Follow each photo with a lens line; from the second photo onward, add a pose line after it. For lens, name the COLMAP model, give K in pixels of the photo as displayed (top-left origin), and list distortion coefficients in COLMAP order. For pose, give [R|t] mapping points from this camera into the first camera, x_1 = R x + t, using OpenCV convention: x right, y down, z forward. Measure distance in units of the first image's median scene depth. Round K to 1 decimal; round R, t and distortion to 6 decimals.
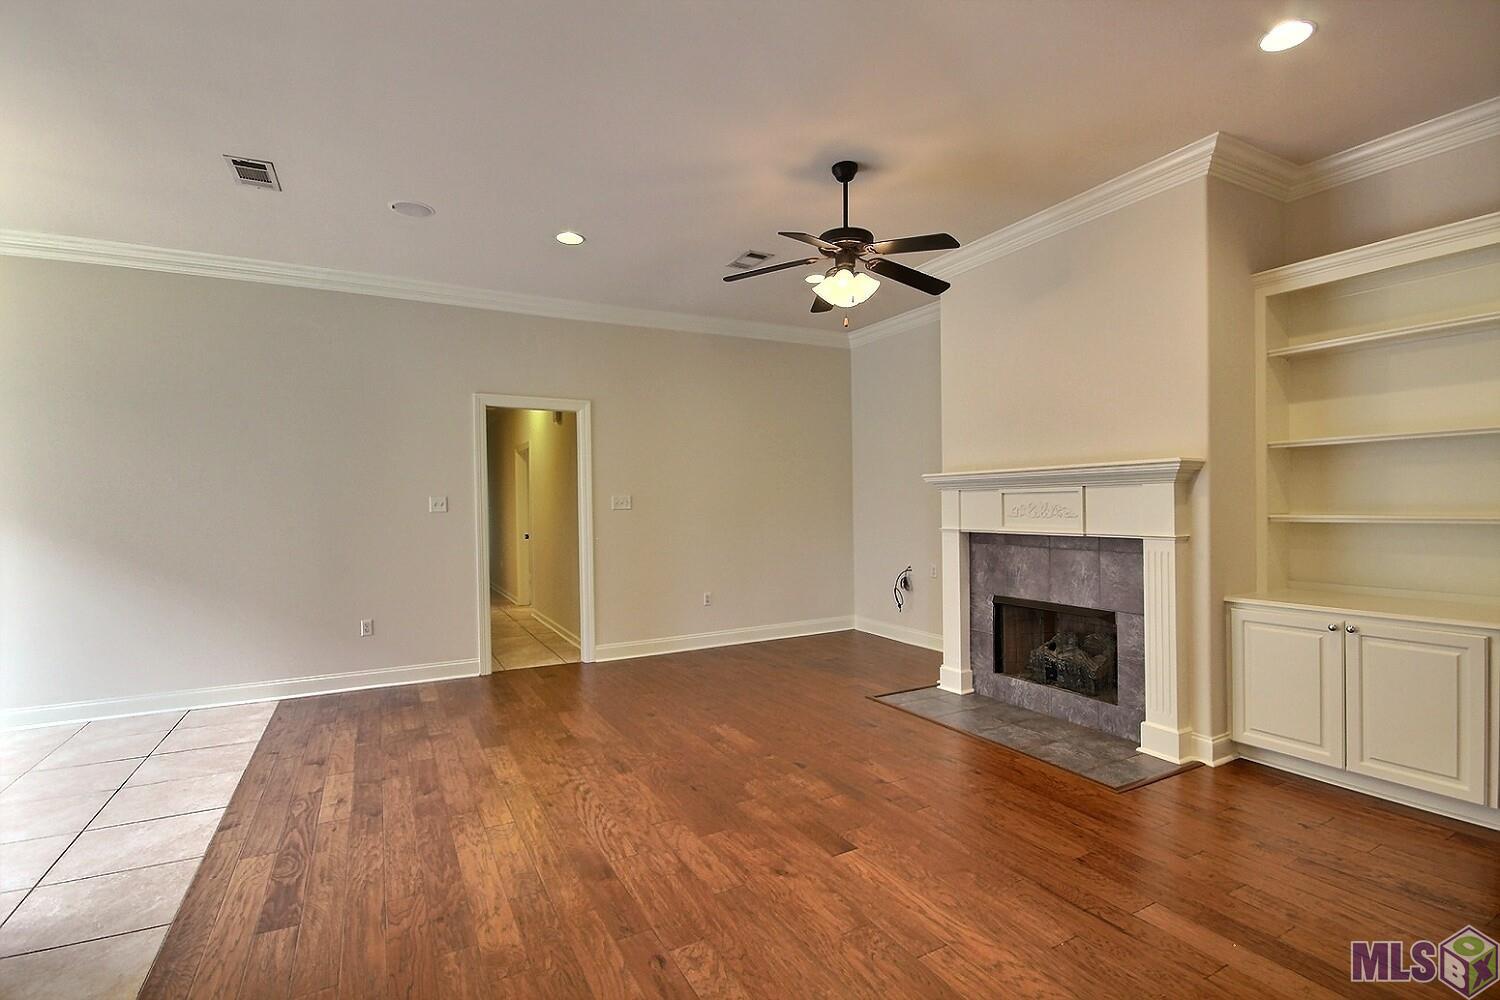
lens RADIAL K [[695.3, 0, 753.5], [0, 695.3, 510.4], [0, 0, 1]] dist [-0.001086, -0.000355]
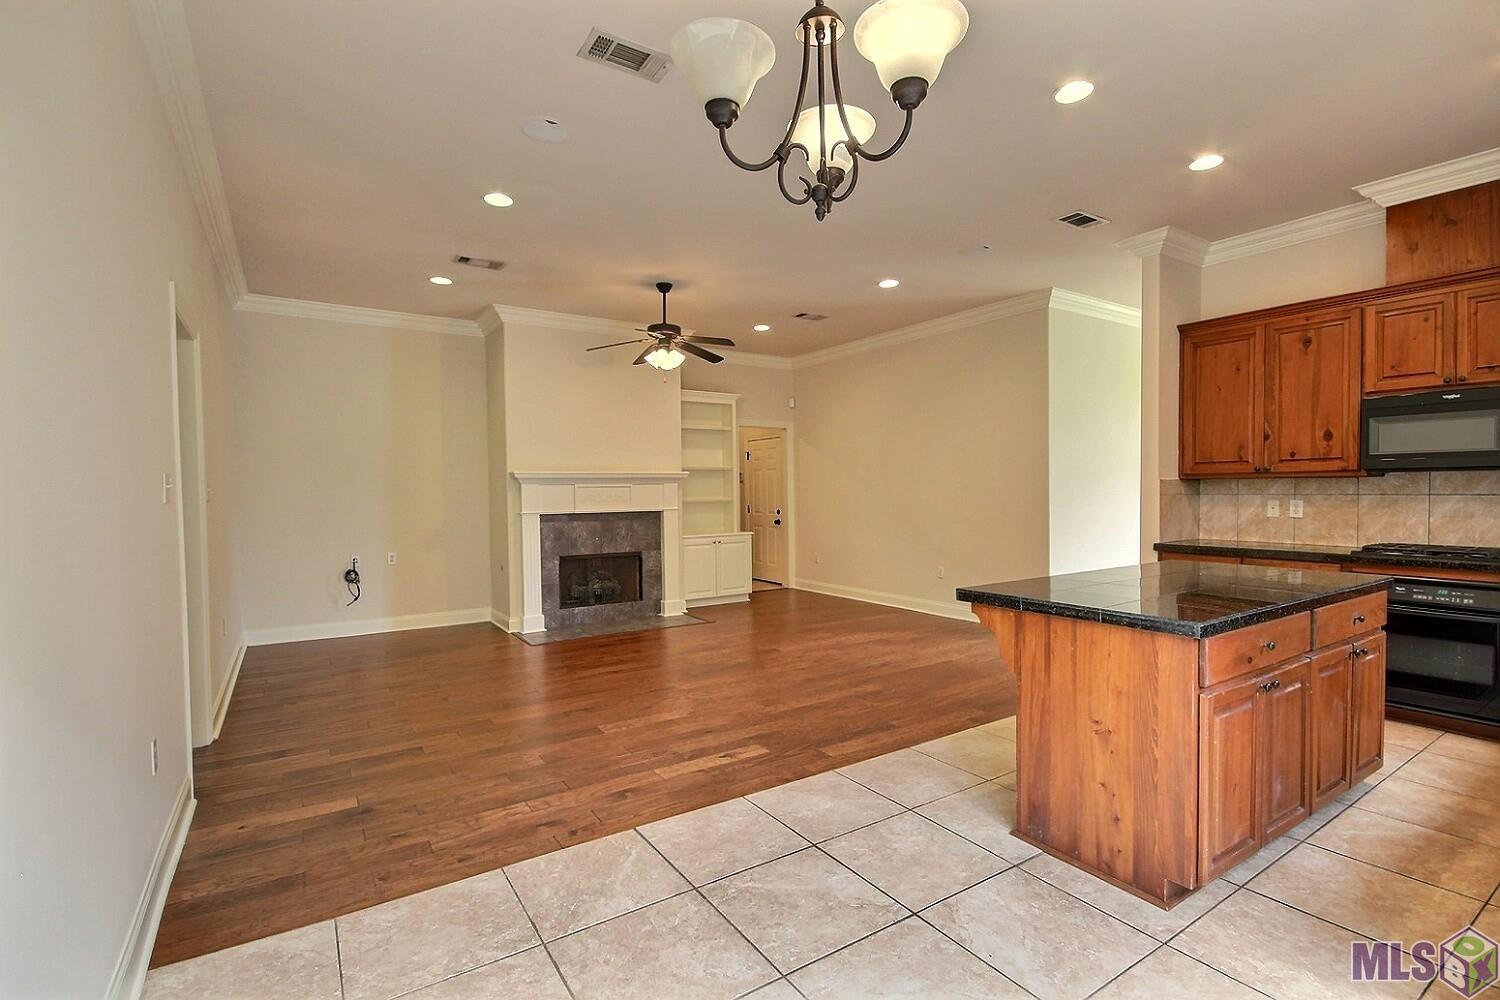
lens RADIAL K [[695.3, 0, 753.5], [0, 695.3, 510.4], [0, 0, 1]] dist [-0.001086, -0.000355]
pose [[-0.085796, -0.011740, 0.996244, -1.197275], [0.021731, 0.999671, 0.013652, 0.014321], [-0.996076, 0.022821, -0.085513, 0.742590]]
